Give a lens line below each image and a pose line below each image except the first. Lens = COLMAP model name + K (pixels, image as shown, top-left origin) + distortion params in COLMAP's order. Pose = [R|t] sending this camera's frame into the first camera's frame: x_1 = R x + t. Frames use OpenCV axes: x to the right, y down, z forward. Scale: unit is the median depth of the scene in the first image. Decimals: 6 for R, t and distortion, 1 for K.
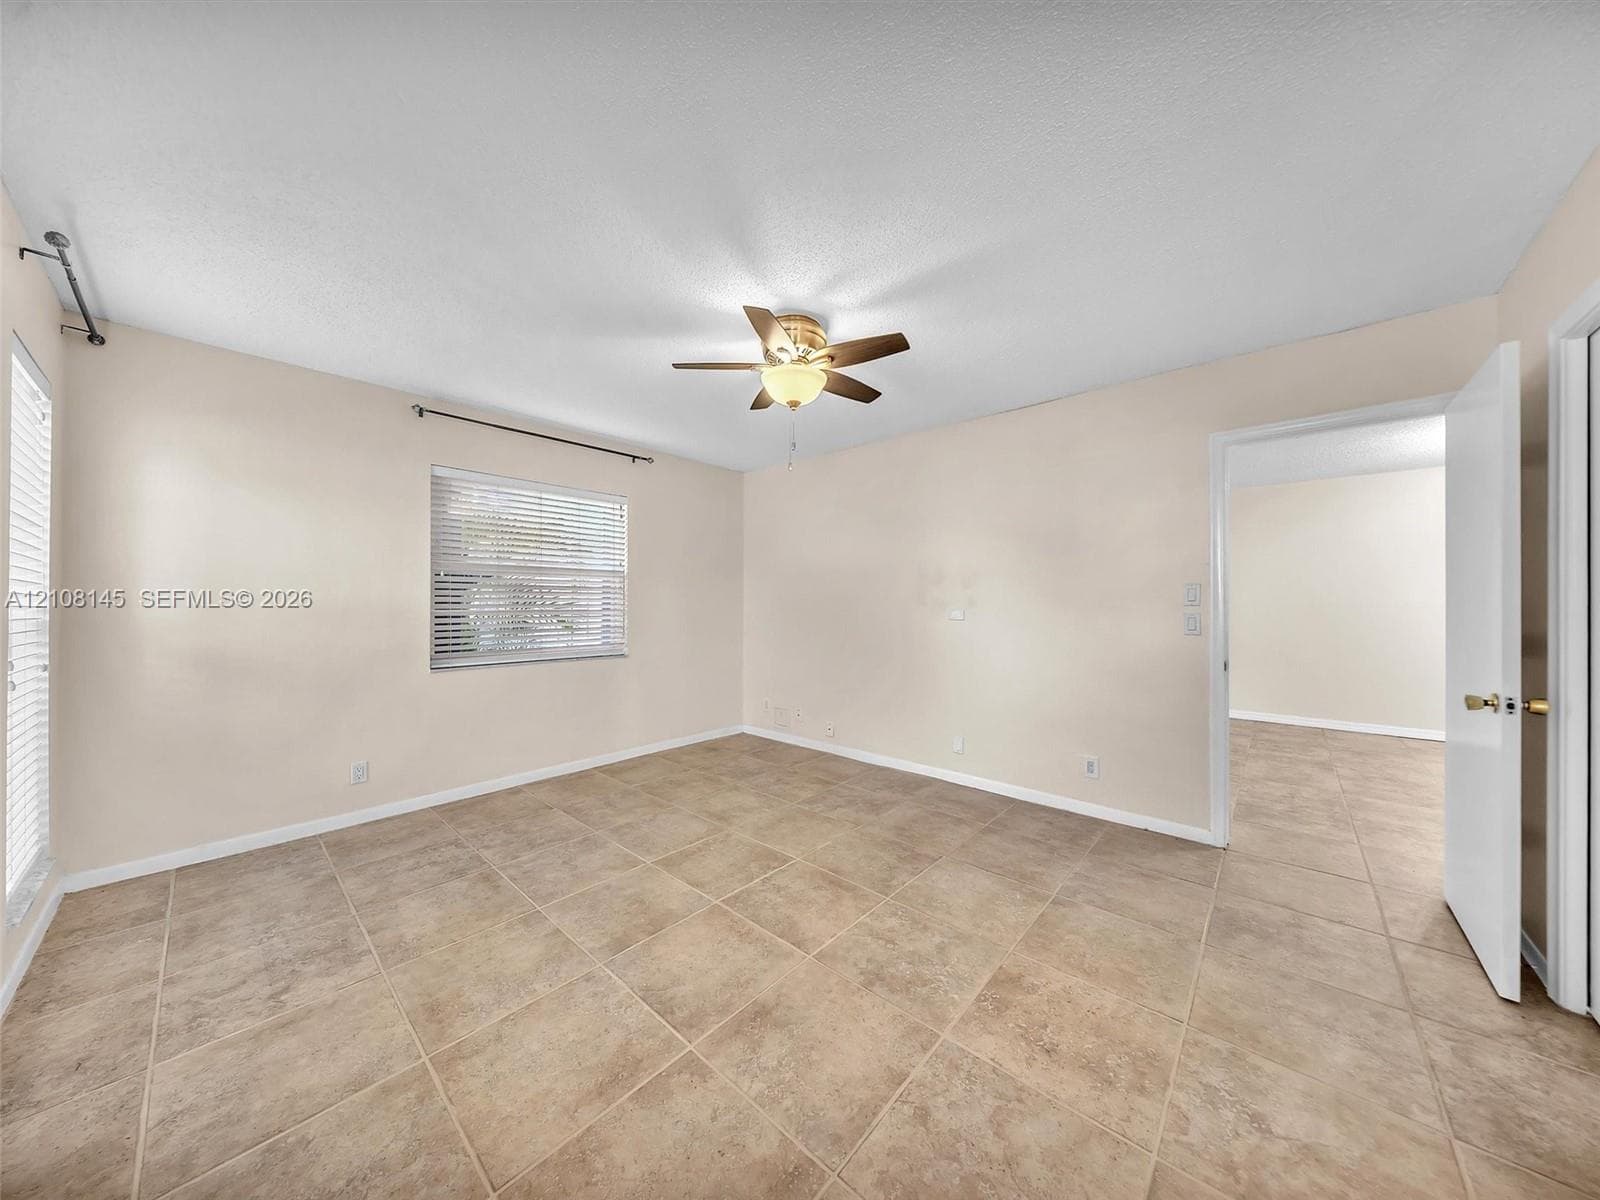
lens RADIAL K [[538.8, 0, 803.8], [0, 538.8, 603.3], [0, 0, 1]] dist [-0.001515, -0.000987]
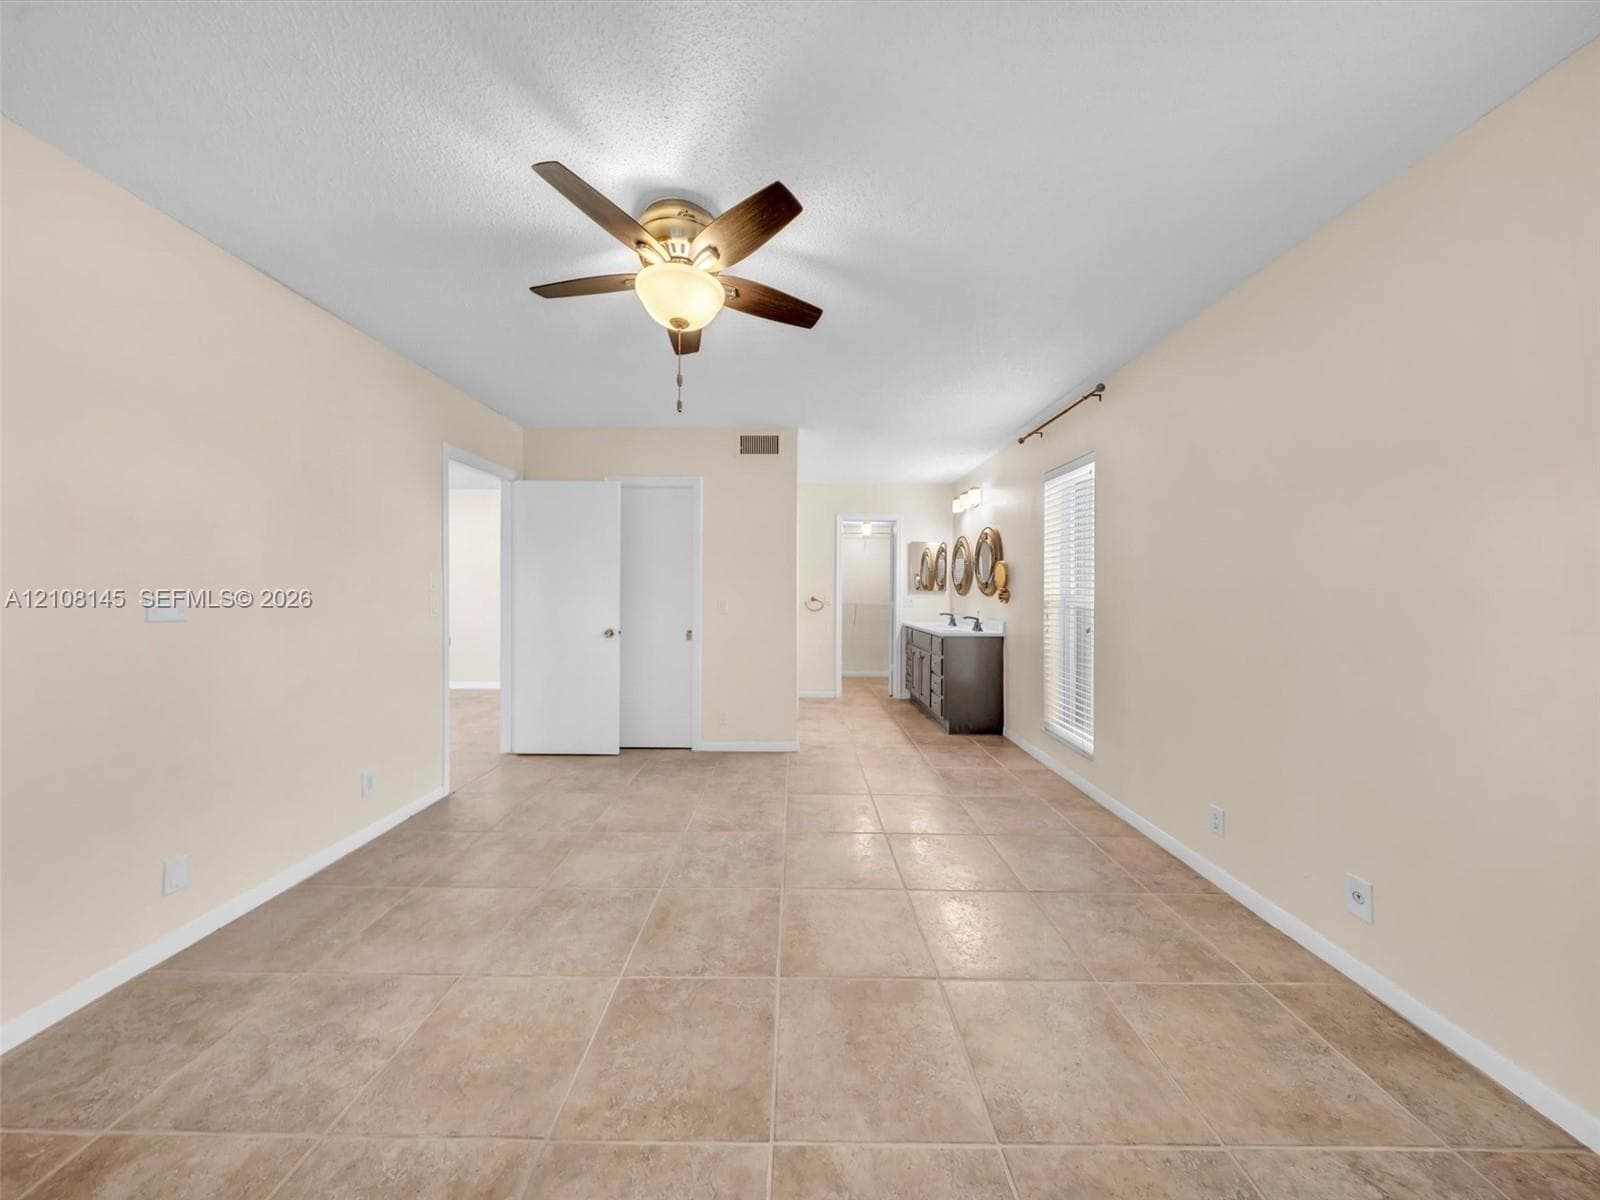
lens RADIAL K [[538.8, 0, 791.3], [0, 538.8, 592.8], [0, 0, 1]] dist [-0.001515, -0.000987]
pose [[-0.665385, -0.006100, 0.746475, -0.693866], [-0.005643, 0.999979, 0.003142, 0.002440], [-0.746479, -0.002122, -0.665406, 1.397198]]
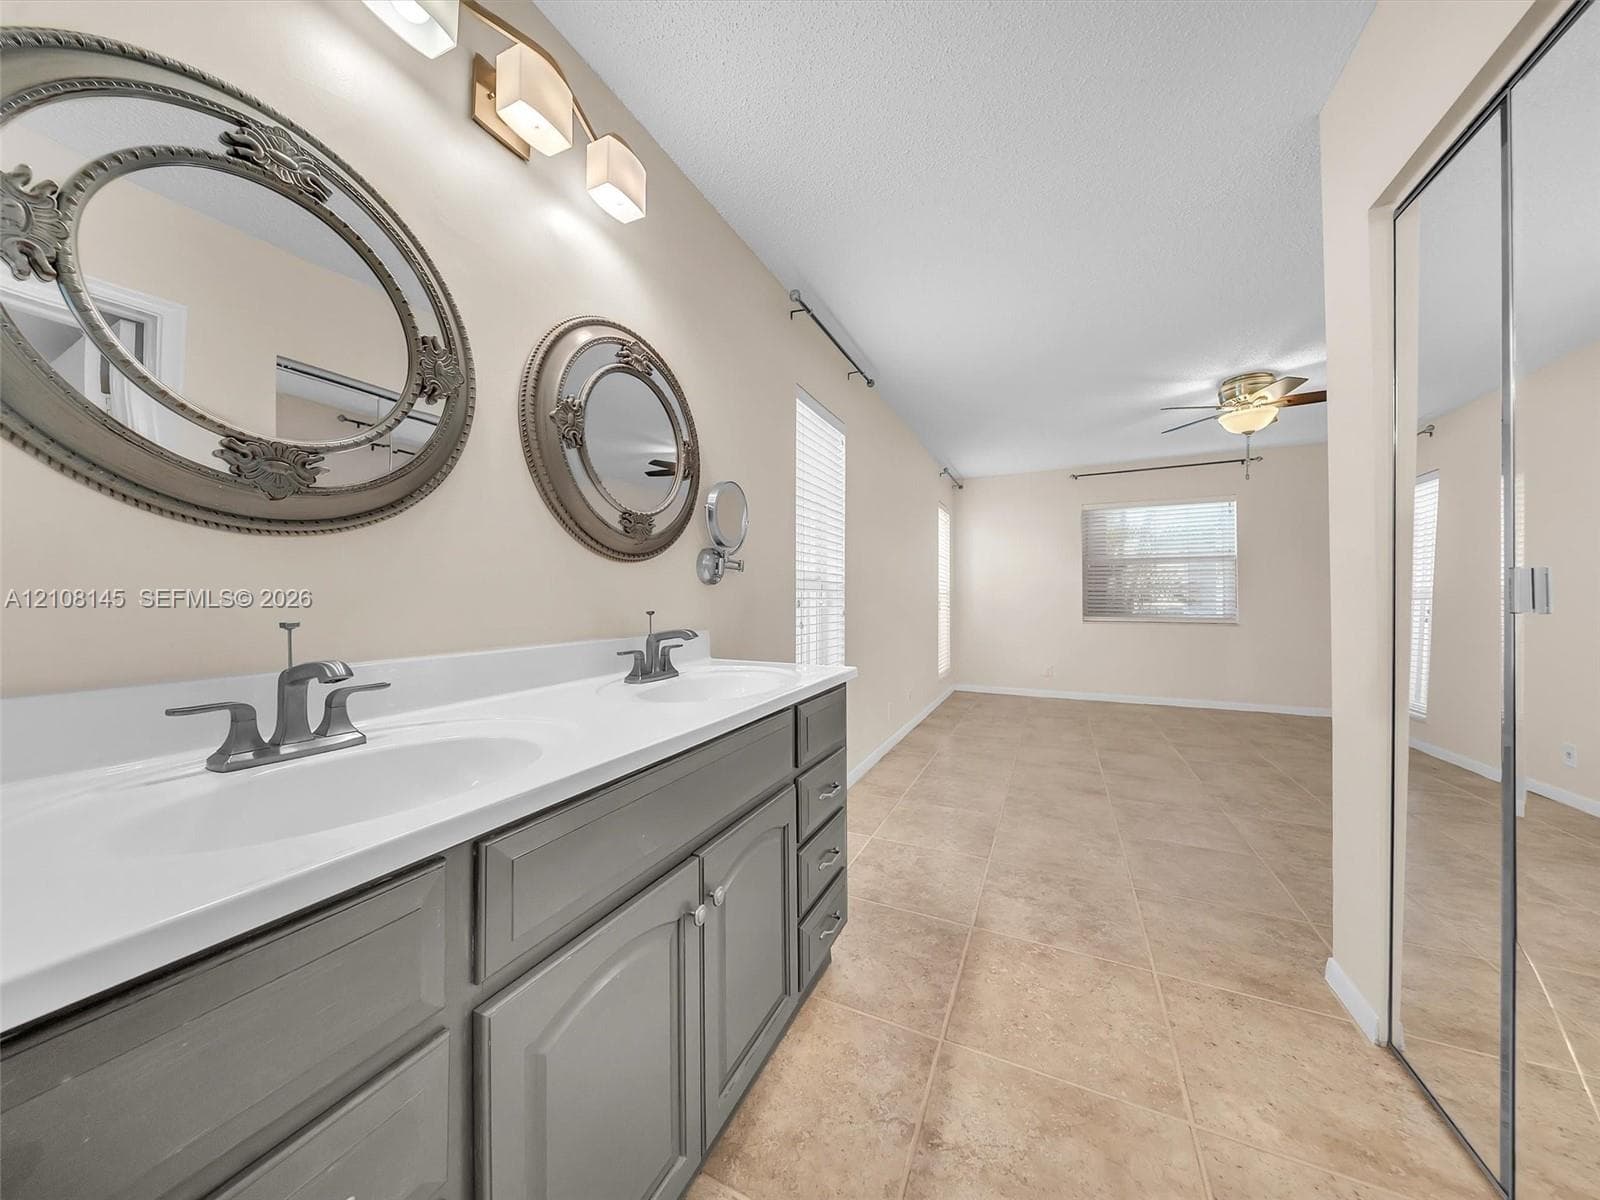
lens RADIAL K [[538.8, 0, 790.9], [0, 538.8, 598.1], [0, 0, 1]] dist [-0.001515, -0.000987]
pose [[0.274899, -0.001222, -0.961472, 1.004473], [0.002344, 0.999997, -0.000601, 0.062257], [0.961470, -0.002089, 0.274901, -0.545308]]
